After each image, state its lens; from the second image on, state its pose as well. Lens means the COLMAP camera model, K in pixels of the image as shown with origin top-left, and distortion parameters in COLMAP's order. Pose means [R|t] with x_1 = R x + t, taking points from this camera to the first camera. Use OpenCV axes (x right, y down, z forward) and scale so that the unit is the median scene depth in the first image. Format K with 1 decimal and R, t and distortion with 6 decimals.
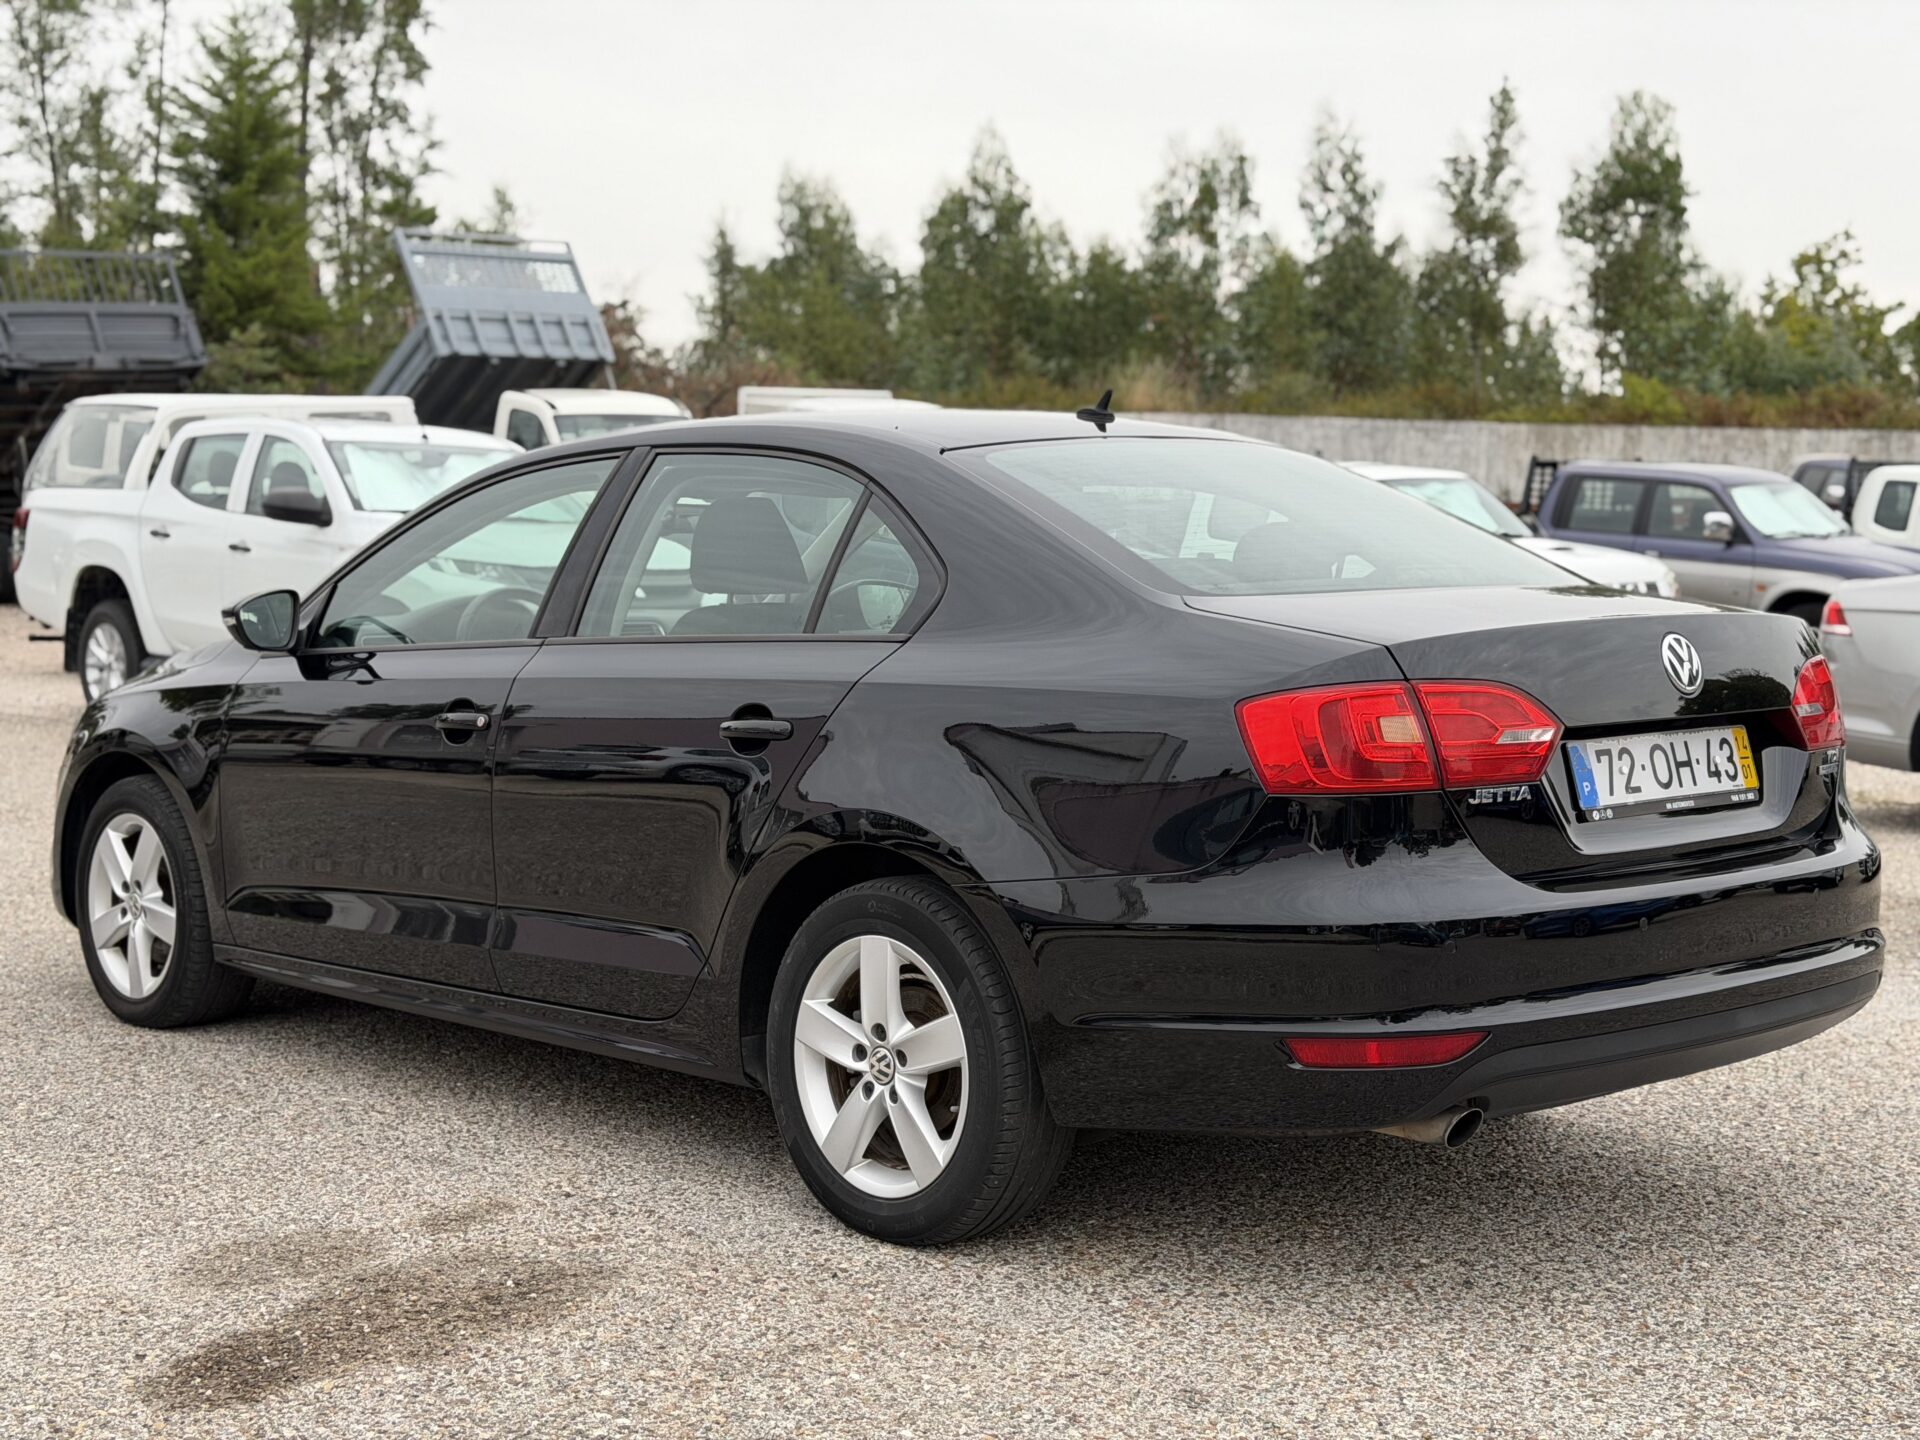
lens RADIAL K [[2614.4, 0, 960.0], [0, 2614.4, 720.0], [0, 0, 1]] dist [0.106303, -0.037047]
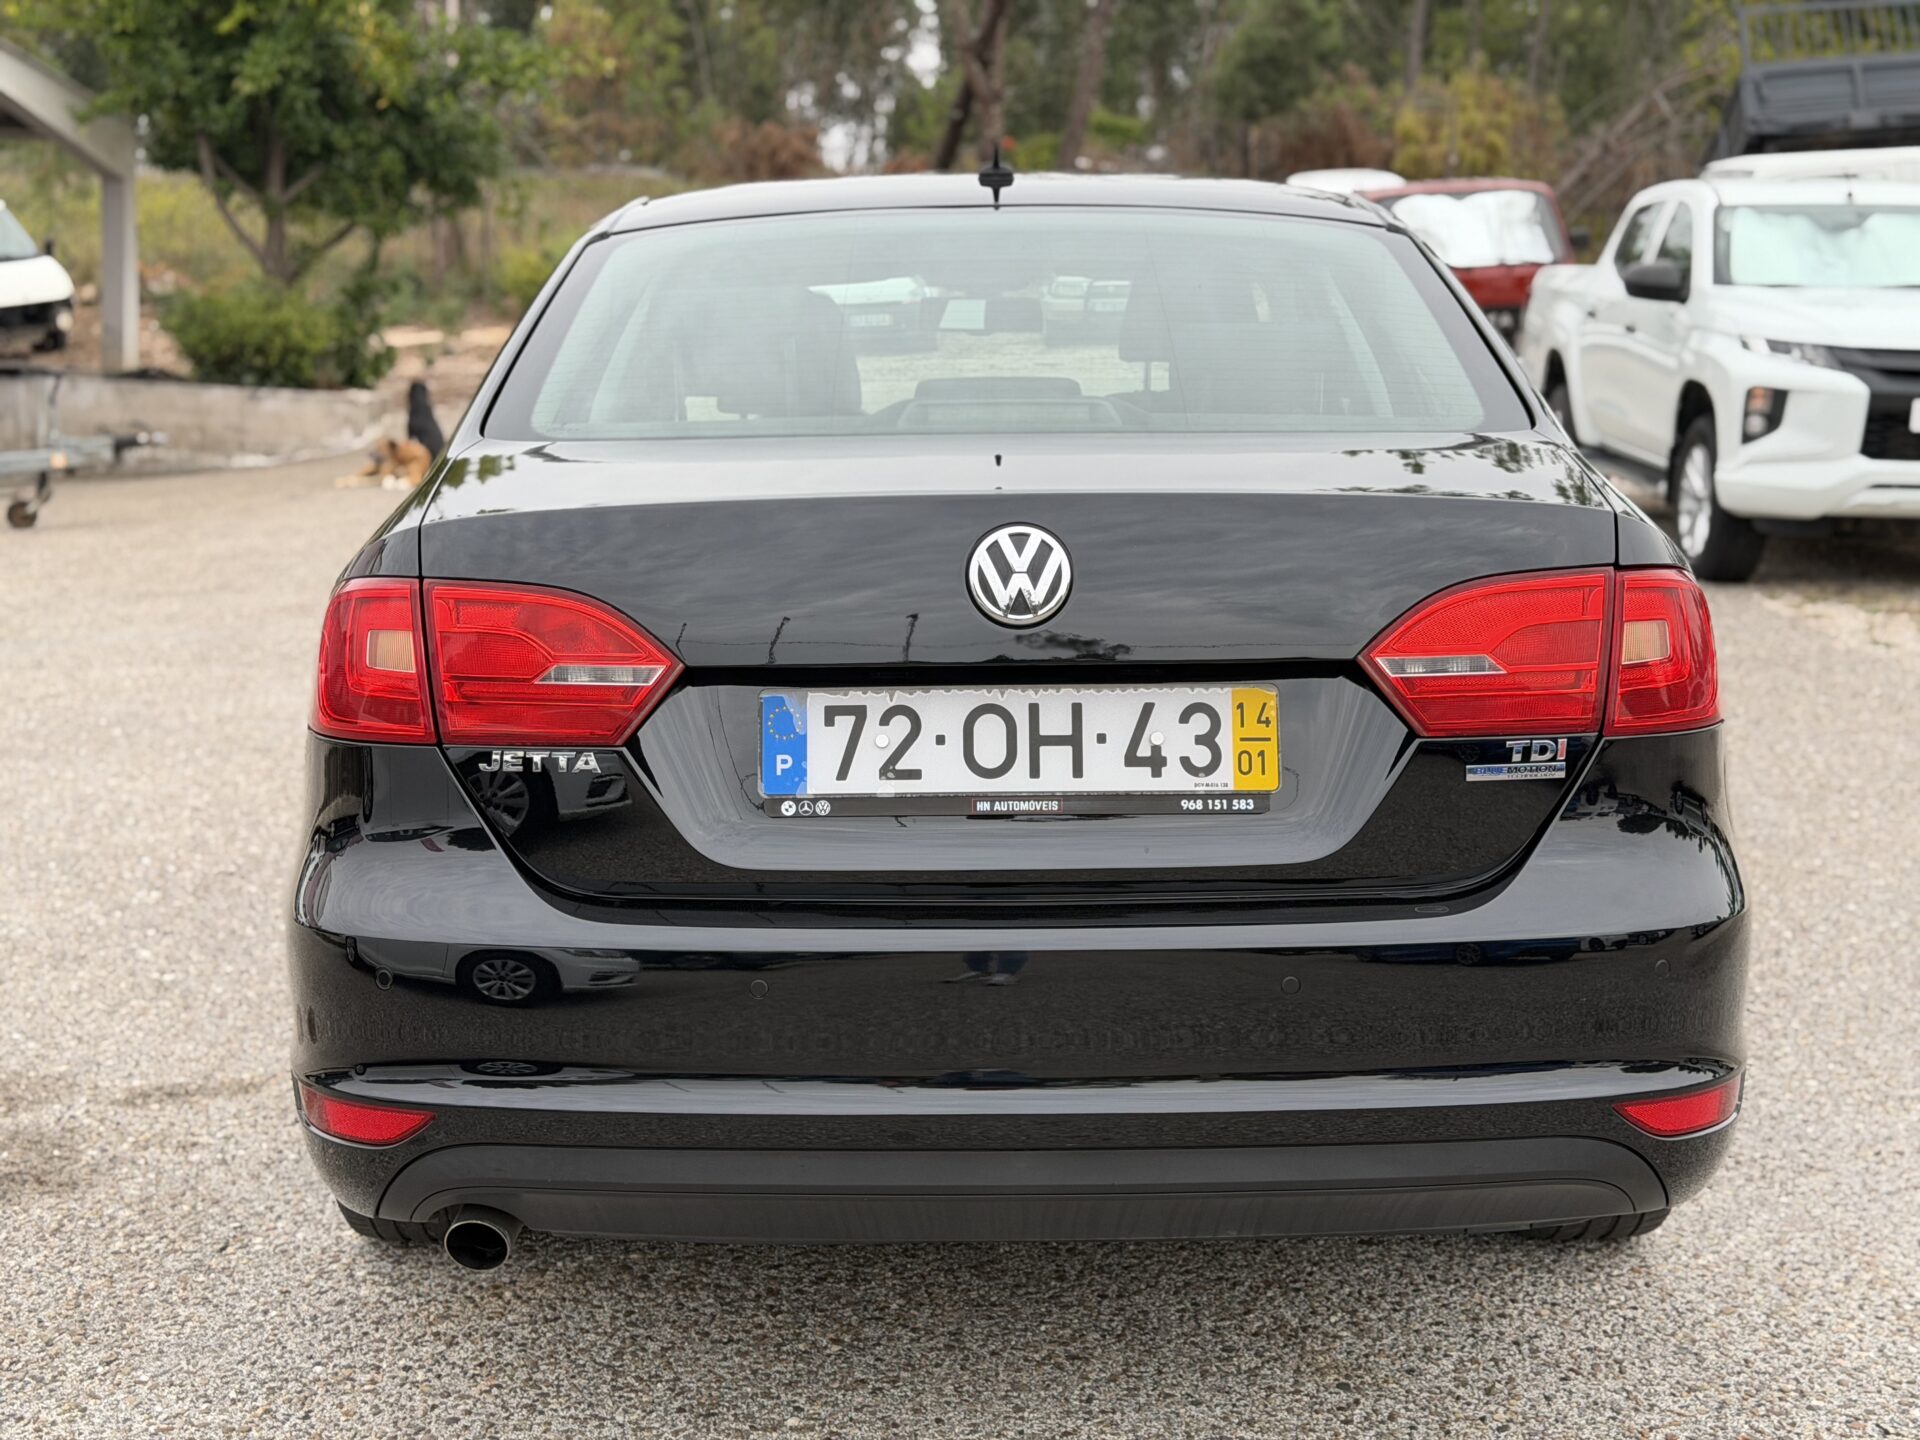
lens RADIAL K [[2614.4, 0, 960.0], [0, 2614.4, 720.0], [0, 0, 1]] dist [0.106303, -0.037047]
pose [[0.742261, 0.099555, -0.662675, 0.666519], [-0.041468, 0.993831, 0.102857, -0.049939], [0.668827, -0.048867, 0.741810, 0.542111]]
